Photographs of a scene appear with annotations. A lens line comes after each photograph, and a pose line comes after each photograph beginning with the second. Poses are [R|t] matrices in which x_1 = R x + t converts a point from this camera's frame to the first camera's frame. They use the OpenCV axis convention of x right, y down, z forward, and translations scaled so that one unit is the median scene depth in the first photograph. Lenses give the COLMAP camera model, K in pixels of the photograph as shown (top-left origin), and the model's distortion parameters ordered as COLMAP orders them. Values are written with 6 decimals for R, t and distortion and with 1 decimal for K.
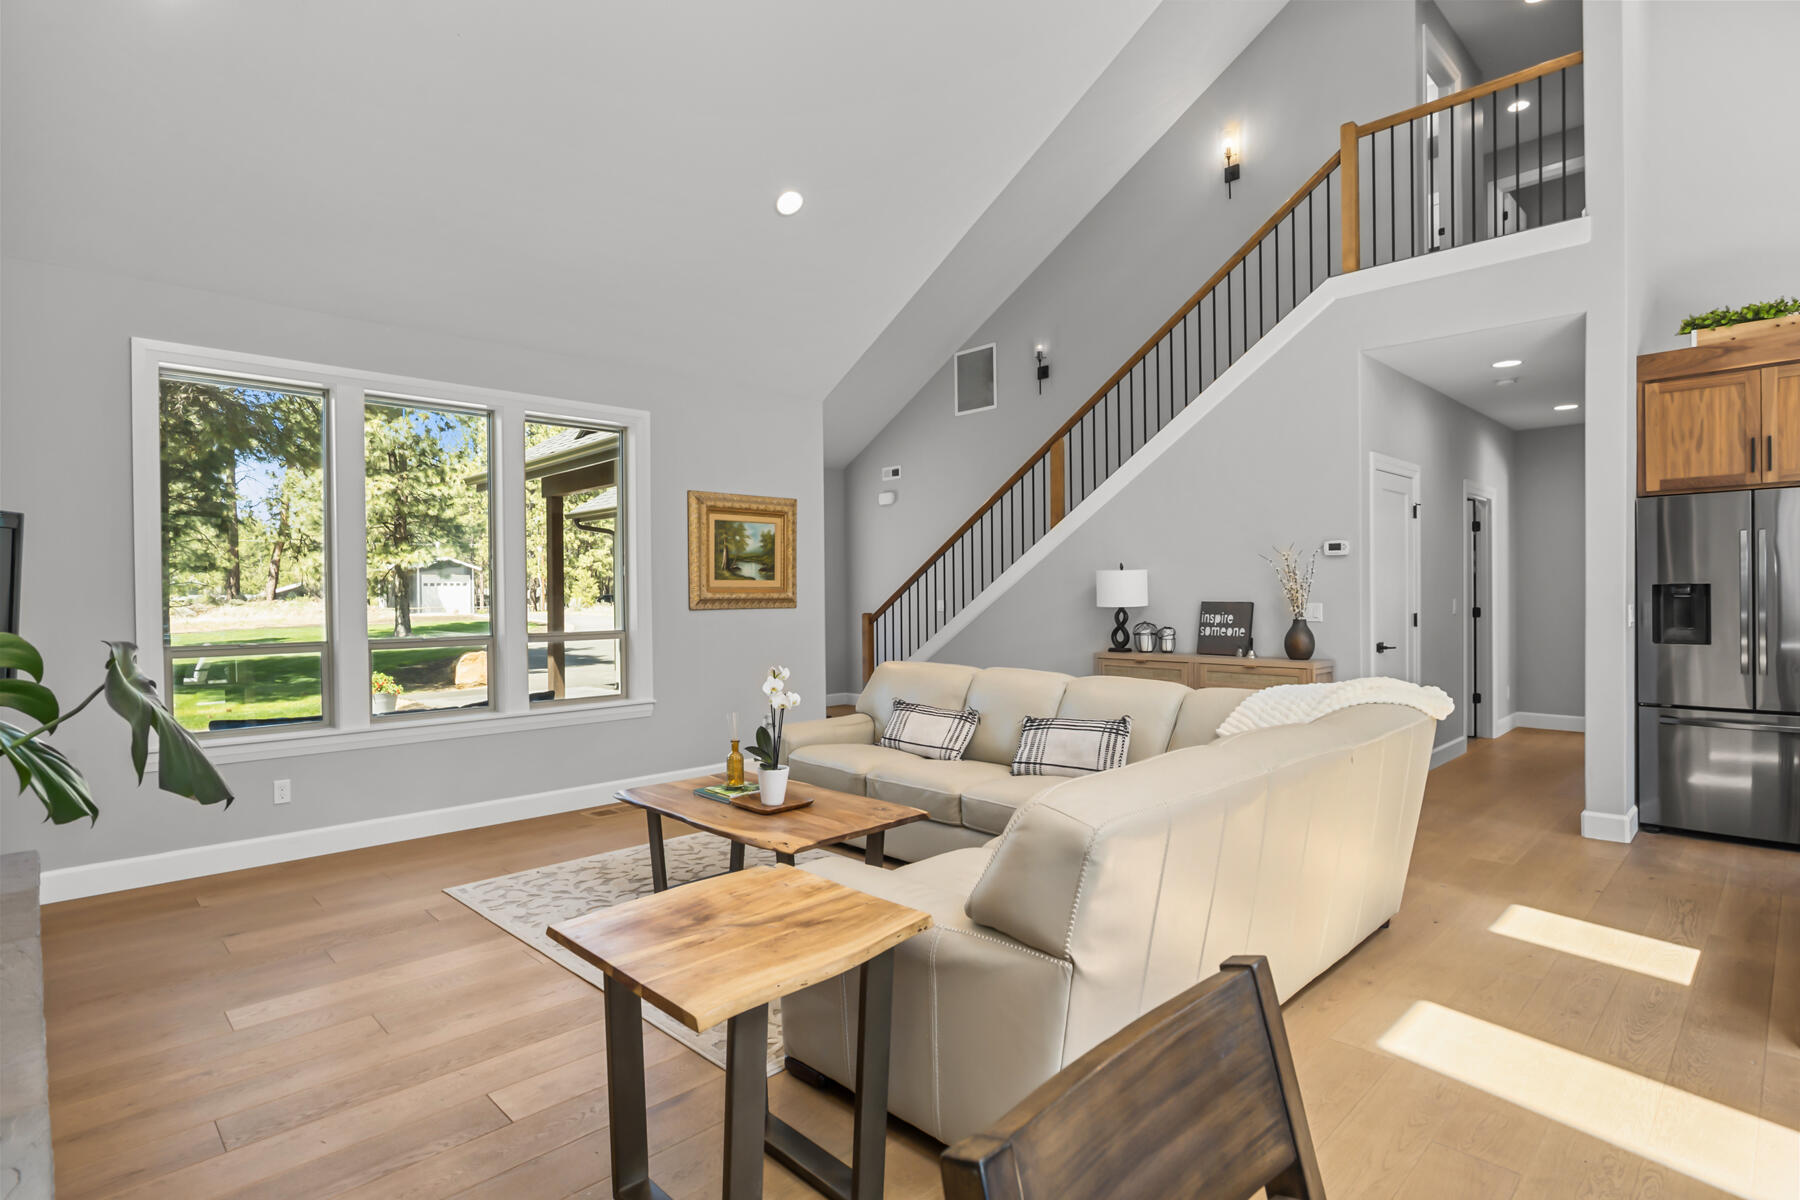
lens RADIAL K [[911.5, 0, 903.4], [0, 911.5, 600.0], [0, 0, 1]] dist [-0.024932, 0.013111]
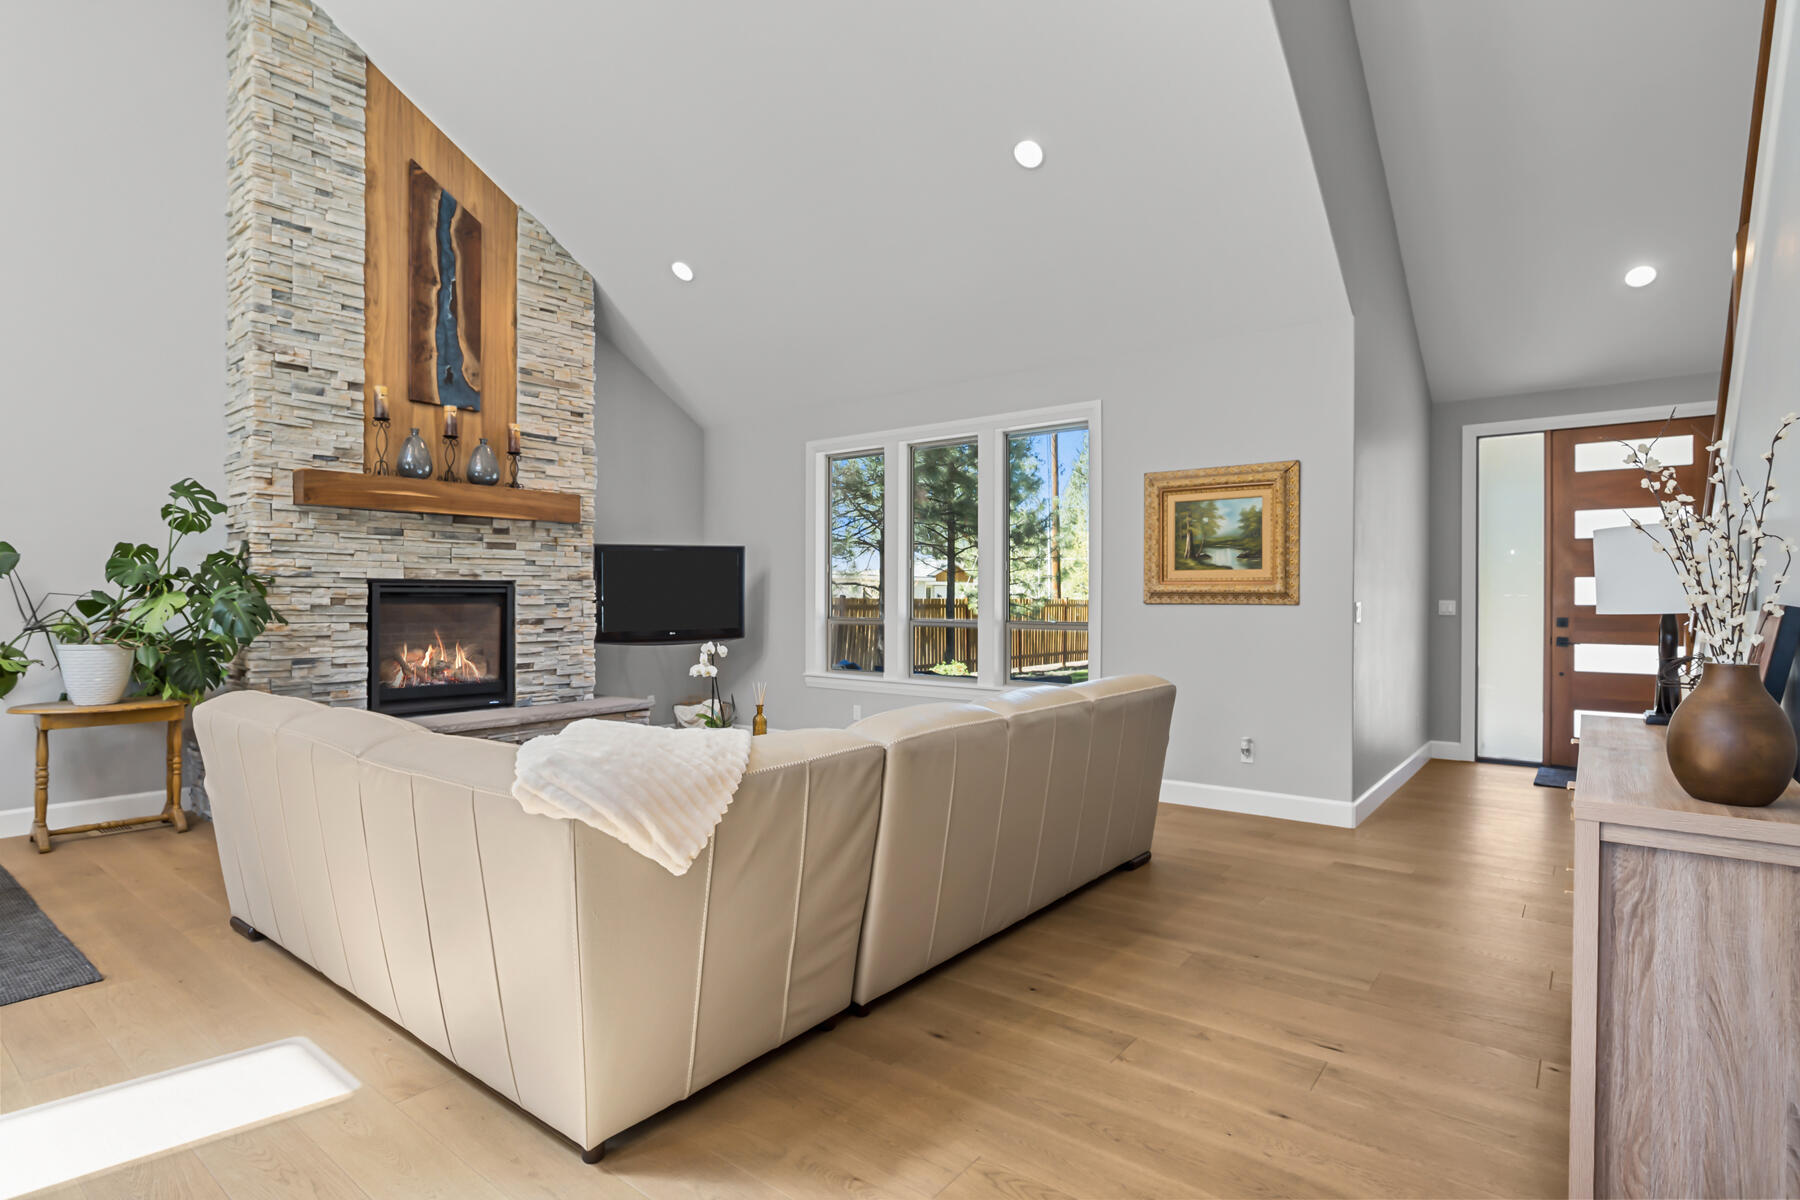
lens RADIAL K [[911.5, 0, 903.5], [0, 911.5, 603.7], [0, 0, 1]] dist [-0.024932, 0.013111]
pose [[0.128029, 0.015464, -0.991650, 0.692401], [-0.010873, 0.999840, 0.014188, 0.000435], [0.991711, 0.008965, 0.128177, 0.692245]]
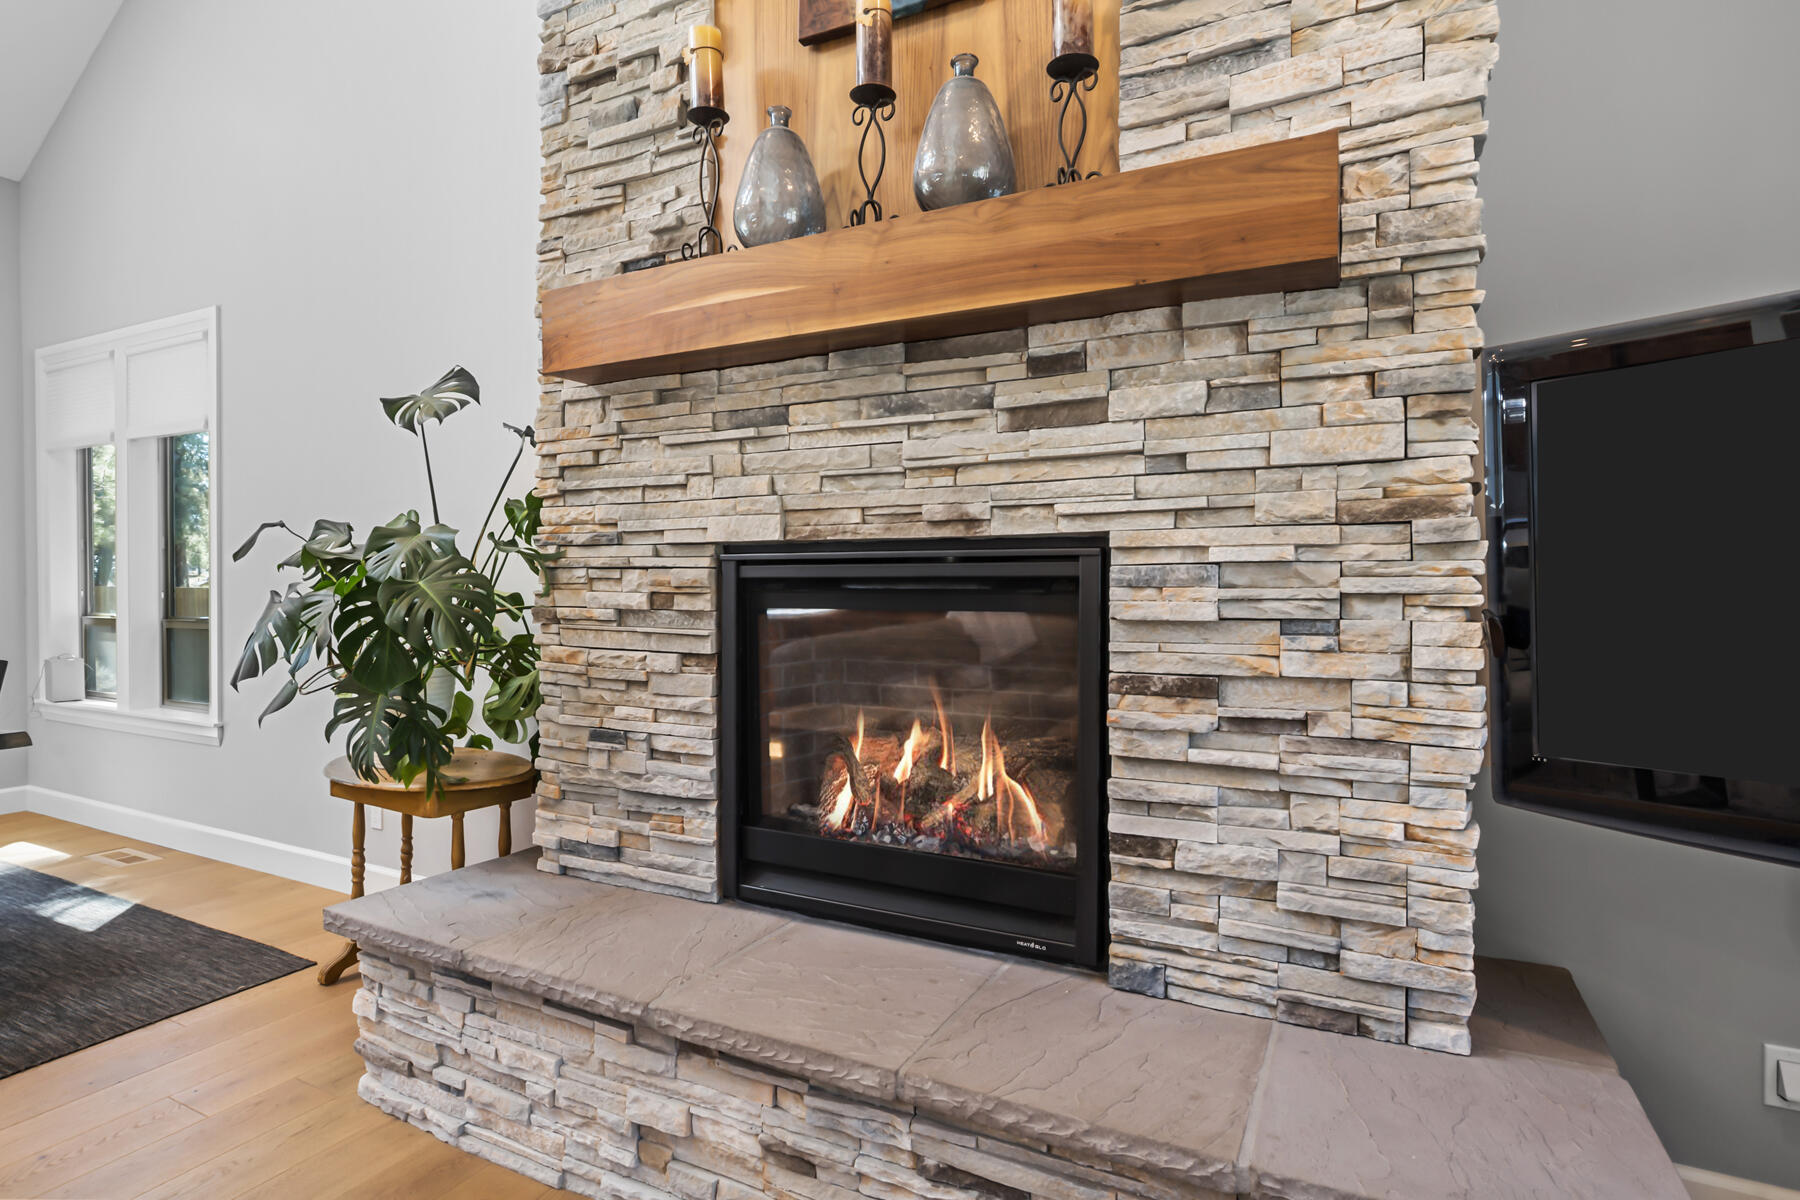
lens RADIAL K [[911.5, 0, 902.7], [0, 911.5, 601.1], [0, 0, 1]] dist [-0.024932, 0.013111]
pose [[-0.948738, 0.010746, -0.315881, -0.300850], [0.002609, 0.999654, 0.026172, 0.008039], [0.316053, 0.024006, -0.948438, 0.635859]]
